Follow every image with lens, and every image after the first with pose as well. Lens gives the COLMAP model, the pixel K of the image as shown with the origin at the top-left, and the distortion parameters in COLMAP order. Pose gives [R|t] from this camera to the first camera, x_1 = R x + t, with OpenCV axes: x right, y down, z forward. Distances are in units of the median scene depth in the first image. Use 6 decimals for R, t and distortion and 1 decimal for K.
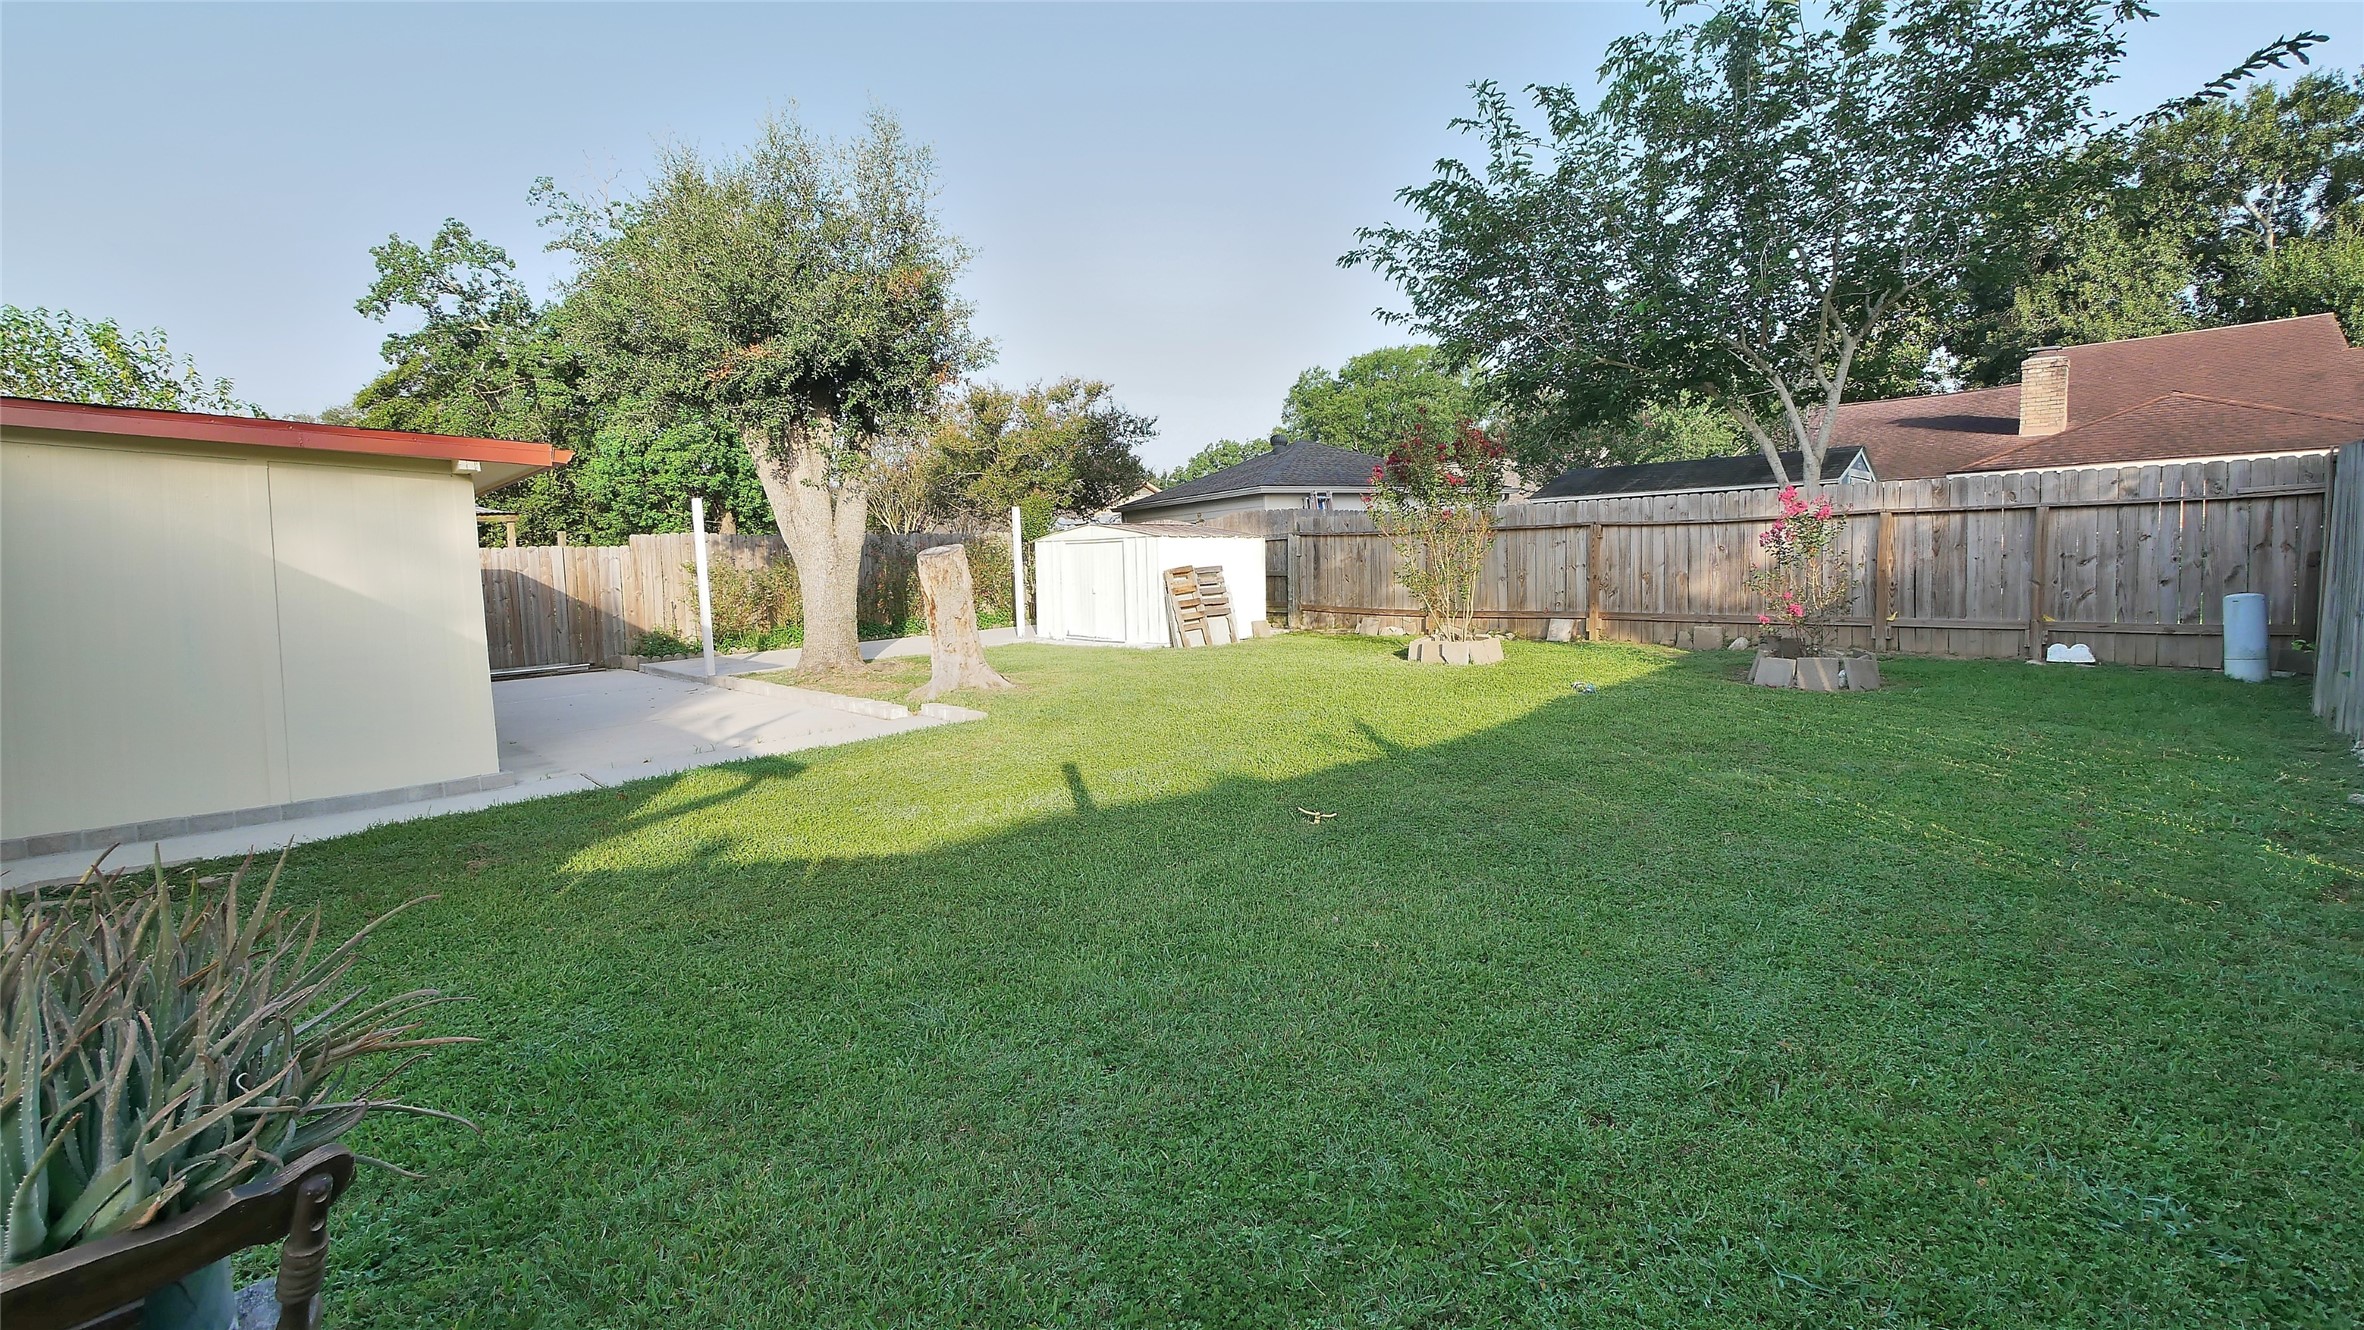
lens RADIAL K [[979.1, 0, 1175.4], [0, 979.1, 644.5], [0, 0, 1]] dist [-0.002353, -0.000148]
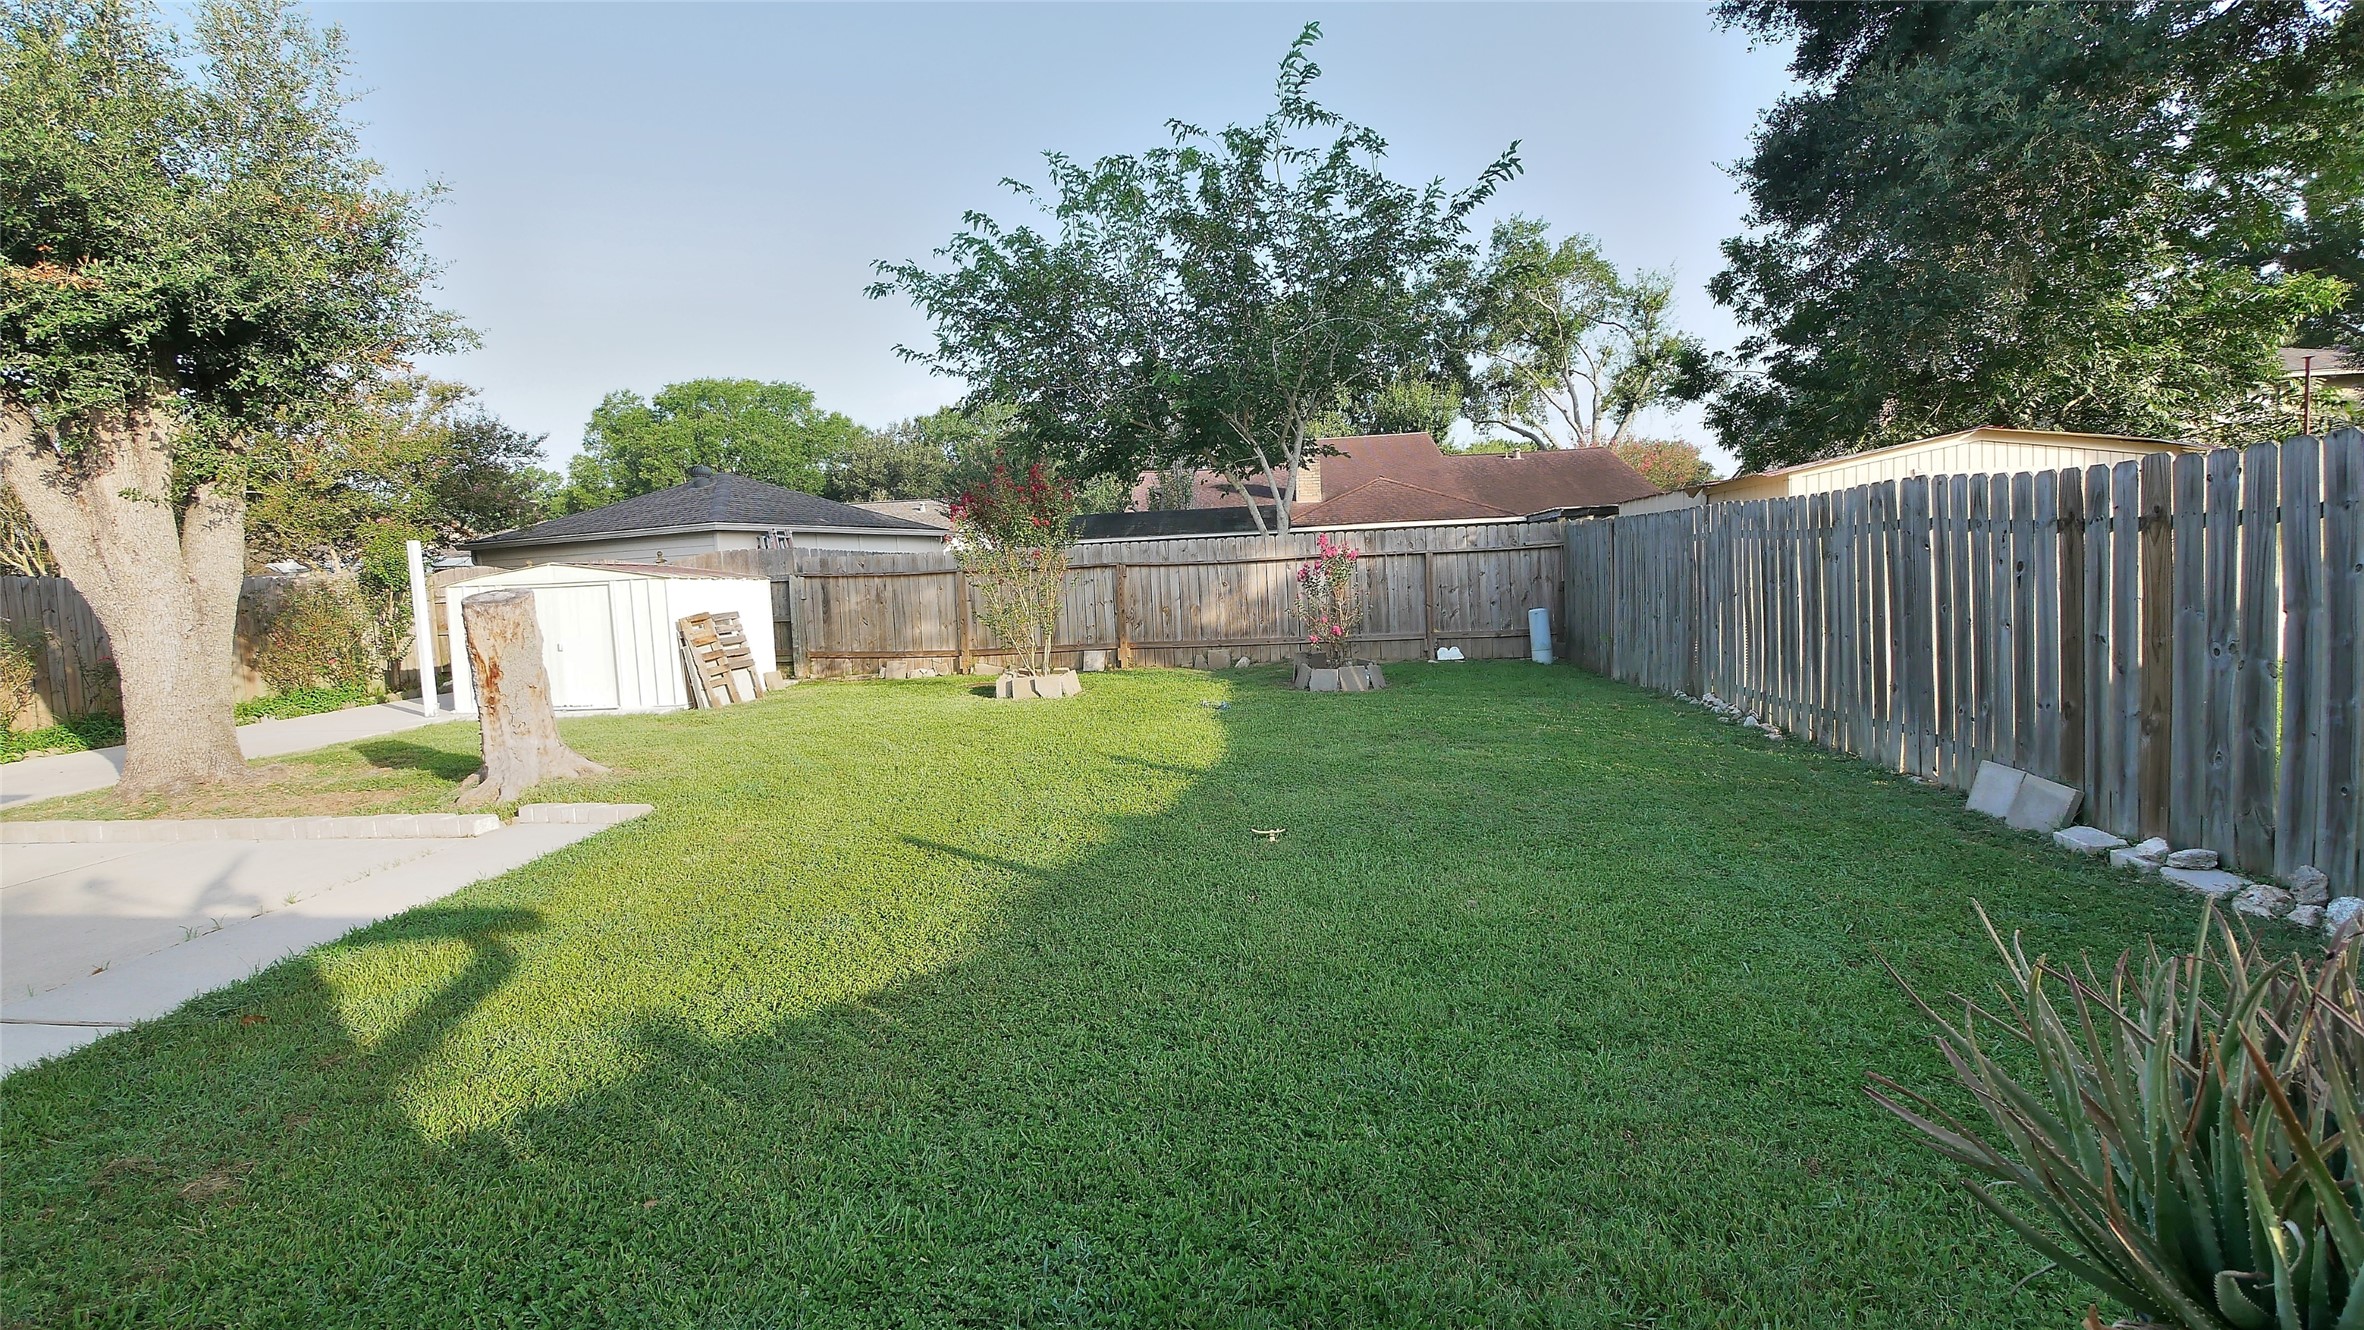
lens RADIAL K [[979.1, 0, 1175.4], [0, 979.1, 644.5], [0, 0, 1]] dist [-0.002353, -0.000148]
pose [[0.780479, -0.047826, 0.623350, -0.211685], [0.075308, 0.997001, -0.017797, -0.006488], [-0.620630, 0.060834, 0.781740, 0.083718]]
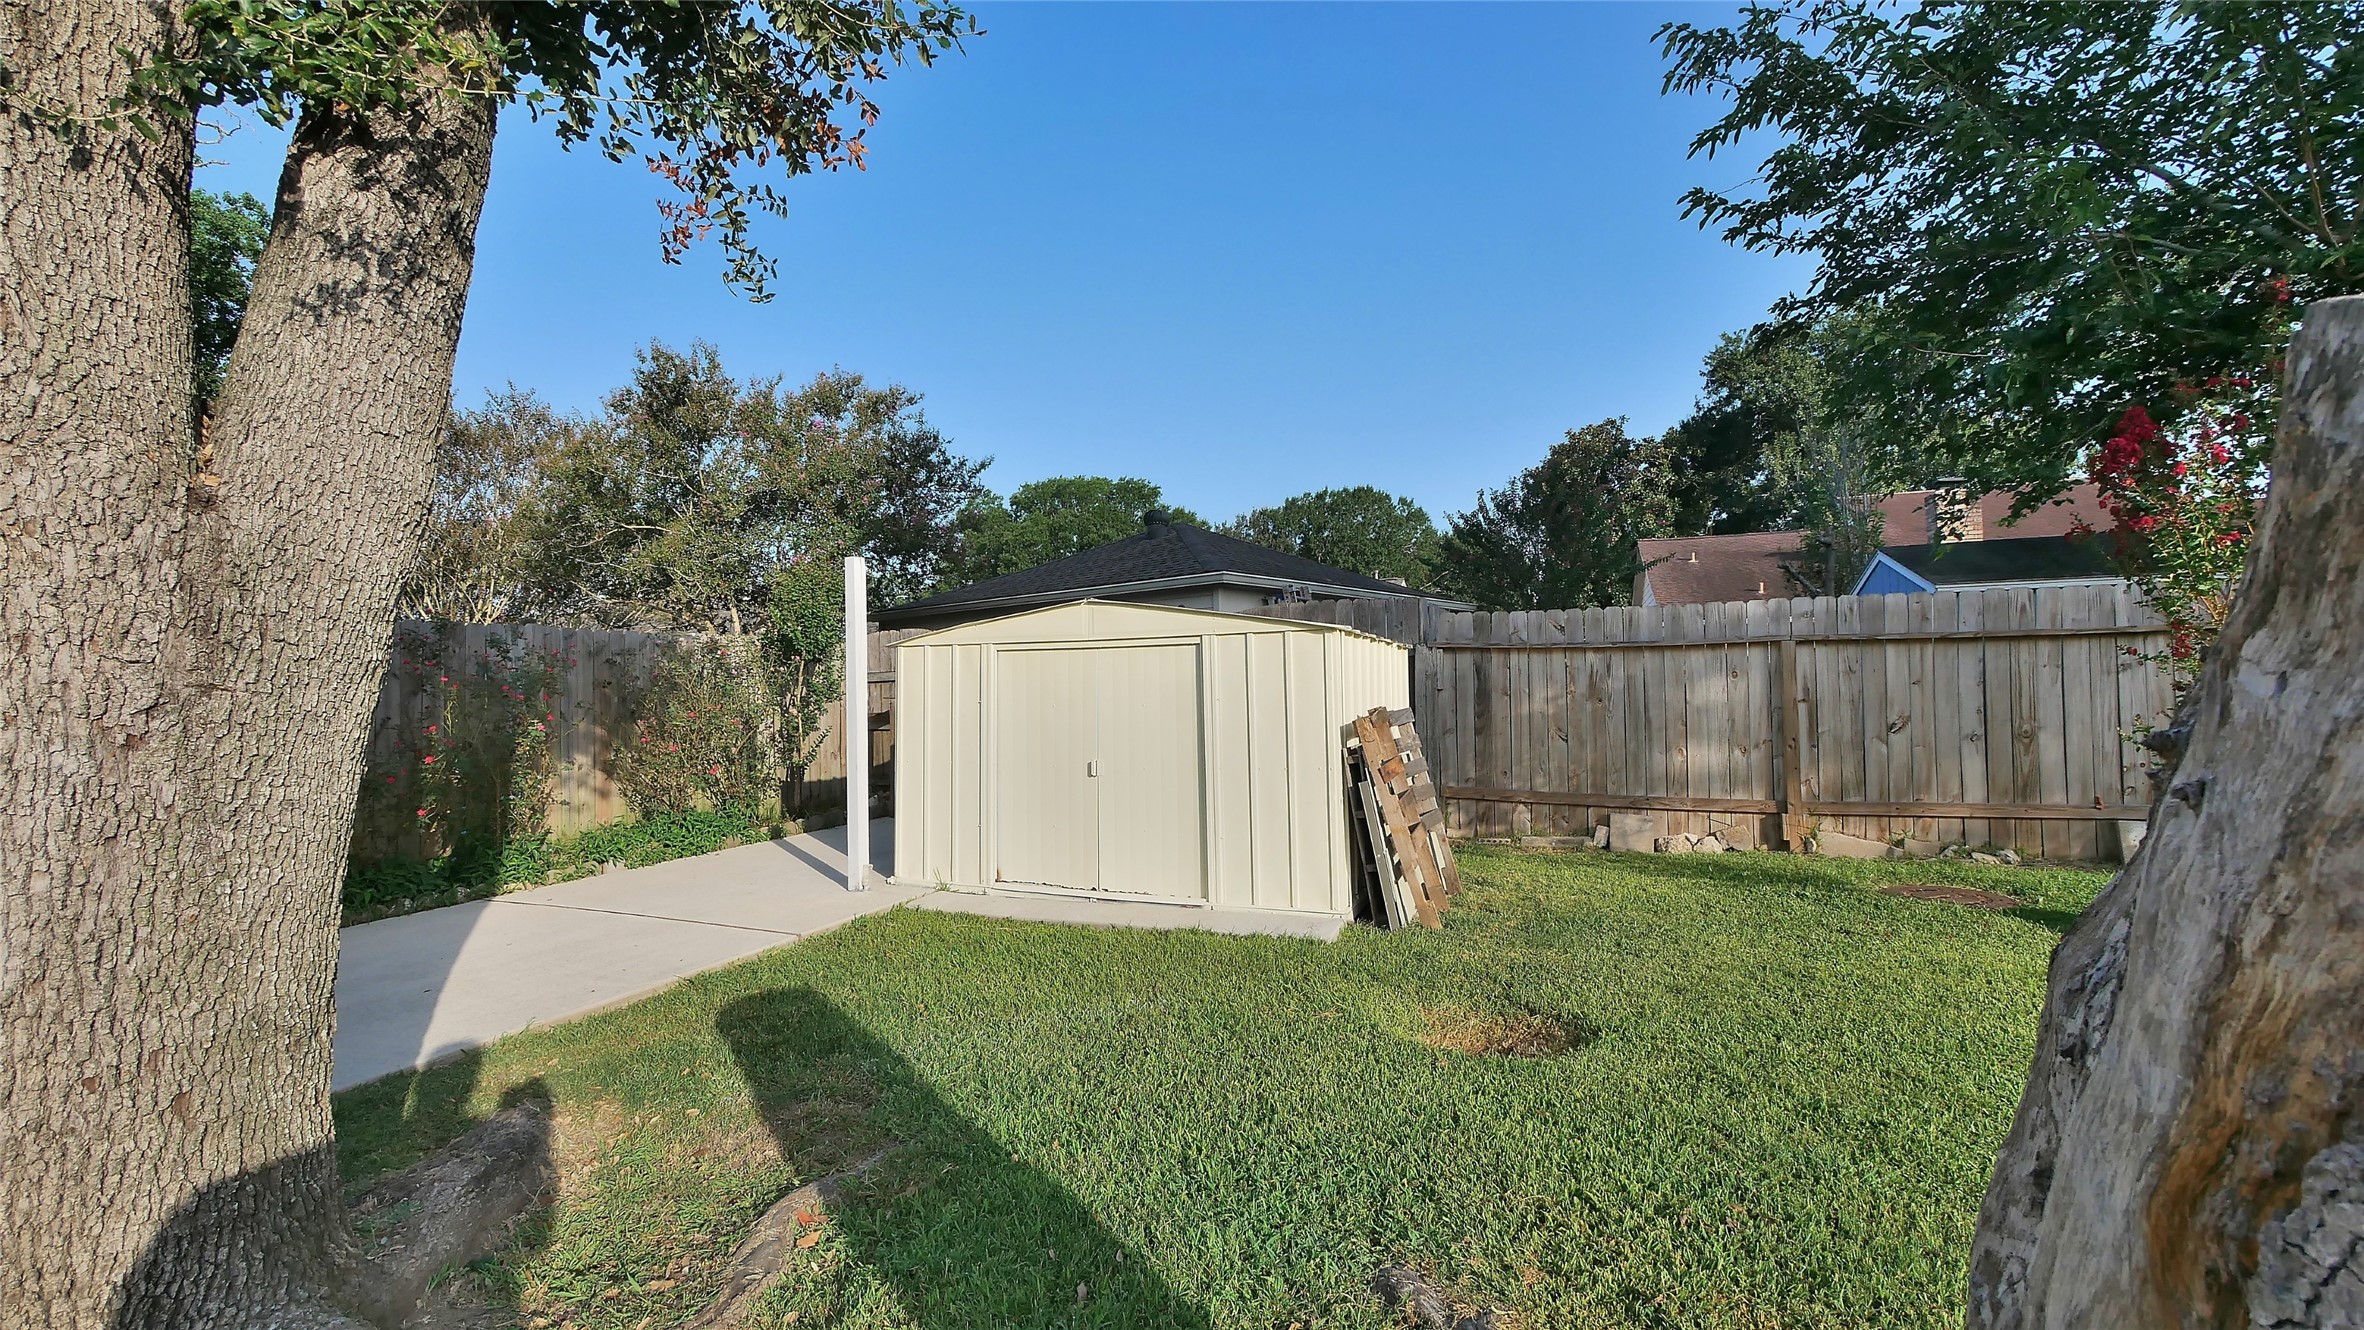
lens RADIAL K [[997.5, 0, 1175.8], [0, 997.5, 644.1], [0, 0, 1]] dist [-0.000280, -0.000035]
pose [[0.928444, 0.029889, 0.370268, -0.227997], [0.024046, 0.989832, -0.140196, -0.054248], [-0.370693, 0.139067, 0.918285, 0.695676]]
